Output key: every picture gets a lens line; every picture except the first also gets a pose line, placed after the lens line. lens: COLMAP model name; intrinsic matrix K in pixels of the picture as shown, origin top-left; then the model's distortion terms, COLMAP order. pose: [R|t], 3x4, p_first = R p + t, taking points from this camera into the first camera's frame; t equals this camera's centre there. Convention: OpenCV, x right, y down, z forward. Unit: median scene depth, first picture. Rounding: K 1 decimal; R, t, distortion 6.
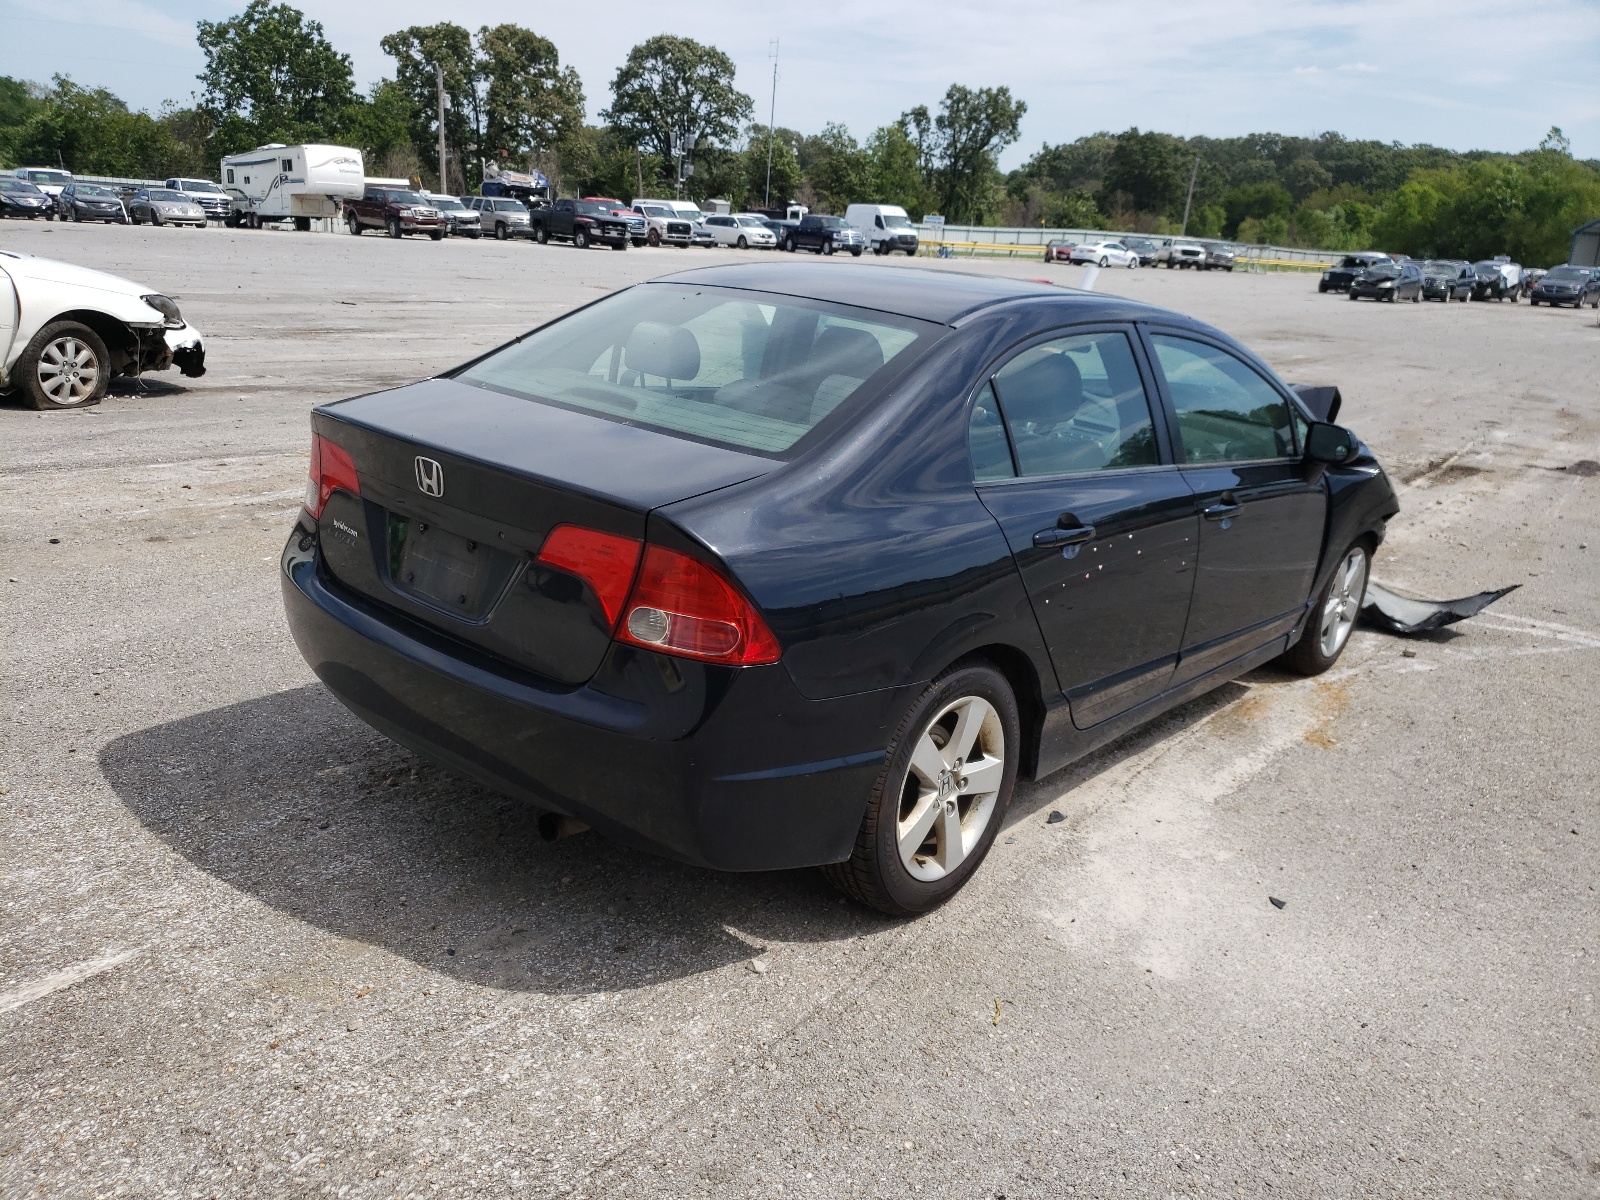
lens RADIAL K [[1224.0, 0, 795.4], [0, 1224.0, 595.7], [0, 0, 1]] dist [0.025935, -0.022232]
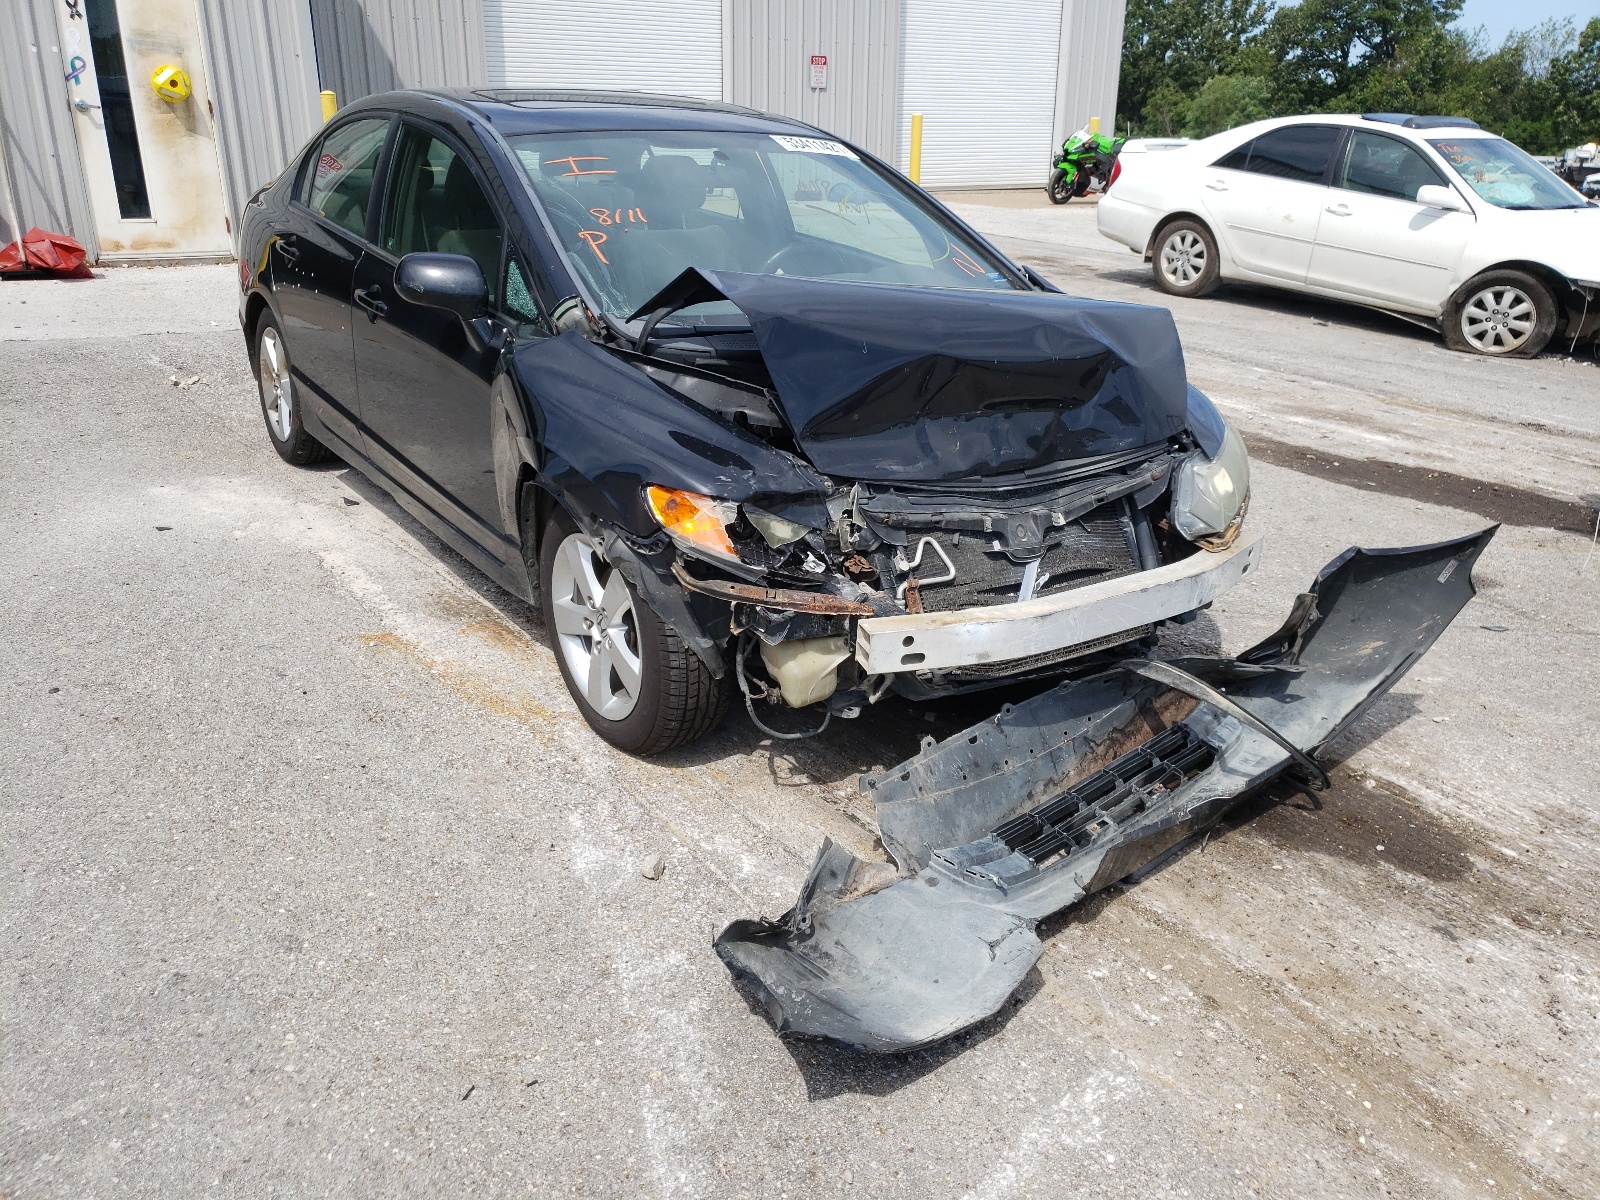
lens RADIAL K [[1224.0, 0, 791.7], [0, 1224.0, 593.7], [0, 0, 1]] dist [0.025935, -0.022232]
pose [[-0.219707, 0.278855, -0.934863, 0.084749], [-0.333219, 0.879195, 0.340562, -0.020769], [0.916894, 0.386337, -0.100245, 0.100210]]
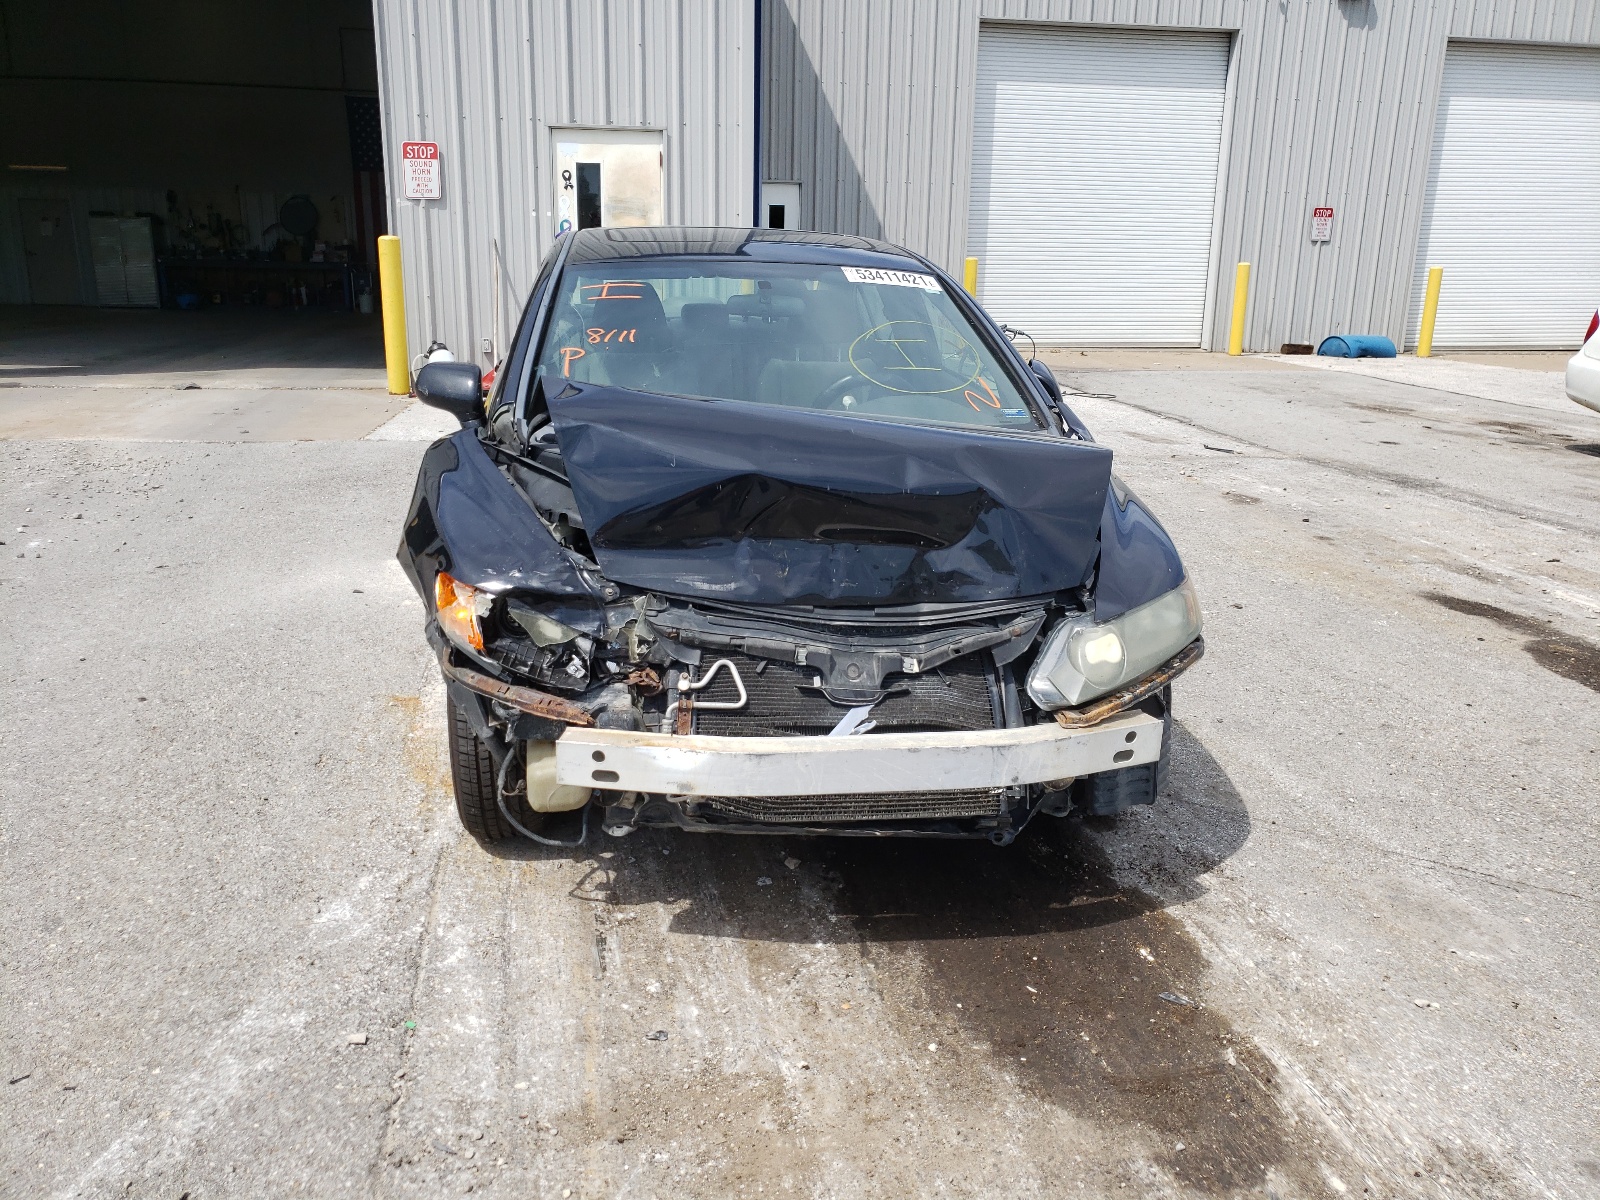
lens RADIAL K [[1224.0, 0, 785.1], [0, 1224.0, 588.4], [0, 0, 1]] dist [0.025935, -0.022232]
pose [[-0.609371, 0.118489, -0.783982, 0.072228], [-0.304225, 0.878150, 0.369188, -0.028092], [0.732198, 0.463479, -0.499072, 0.122670]]
